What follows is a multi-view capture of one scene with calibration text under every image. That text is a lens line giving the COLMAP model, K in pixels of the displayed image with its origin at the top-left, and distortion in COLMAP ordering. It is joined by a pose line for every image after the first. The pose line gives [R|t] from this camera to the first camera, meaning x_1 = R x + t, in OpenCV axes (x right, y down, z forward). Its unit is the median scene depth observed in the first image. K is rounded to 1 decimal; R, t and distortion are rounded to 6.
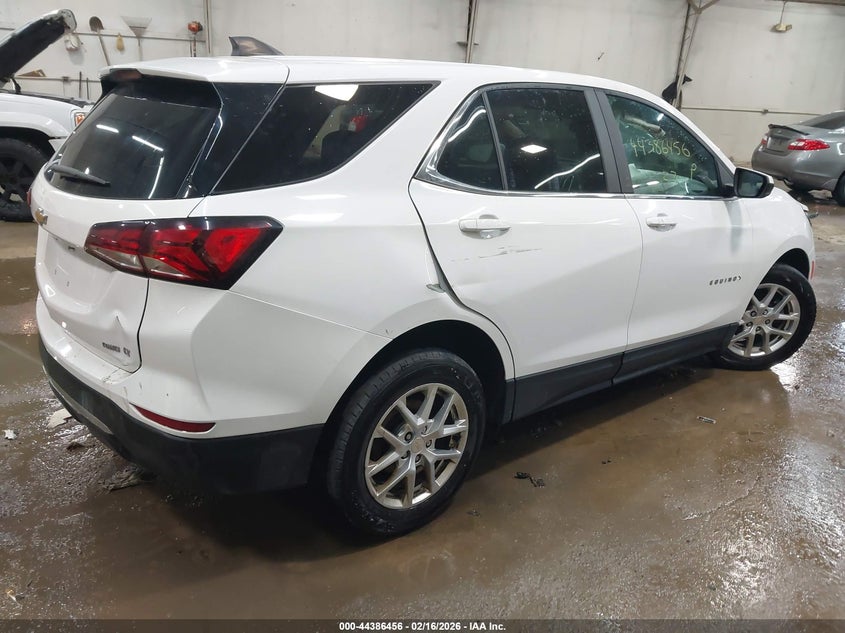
lens RADIAL K [[645.2, 0, 422.5], [0, 645.2, 316.5], [0, 0, 1]] dist [0.011968, 0.003608]
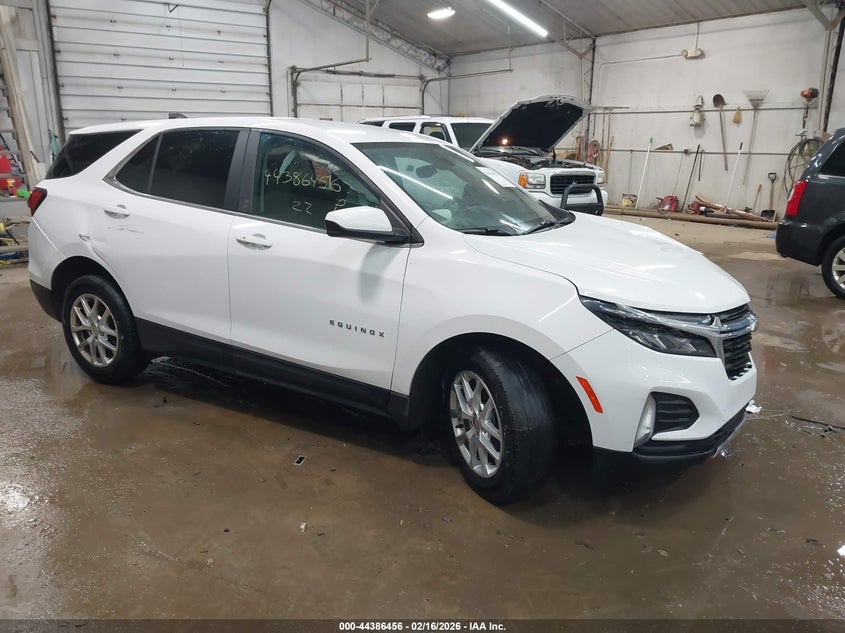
lens RADIAL K [[674.2, 0, 422.5], [0, 674.2, 316.5], [0, 0, 1]] dist [0.004489, 0.008328]
pose [[0.390504, 0.199520, -0.898721, 0.371733], [-0.308730, 0.948082, 0.076332, -0.047428], [0.867290, 0.247654, 0.431827, 0.181881]]
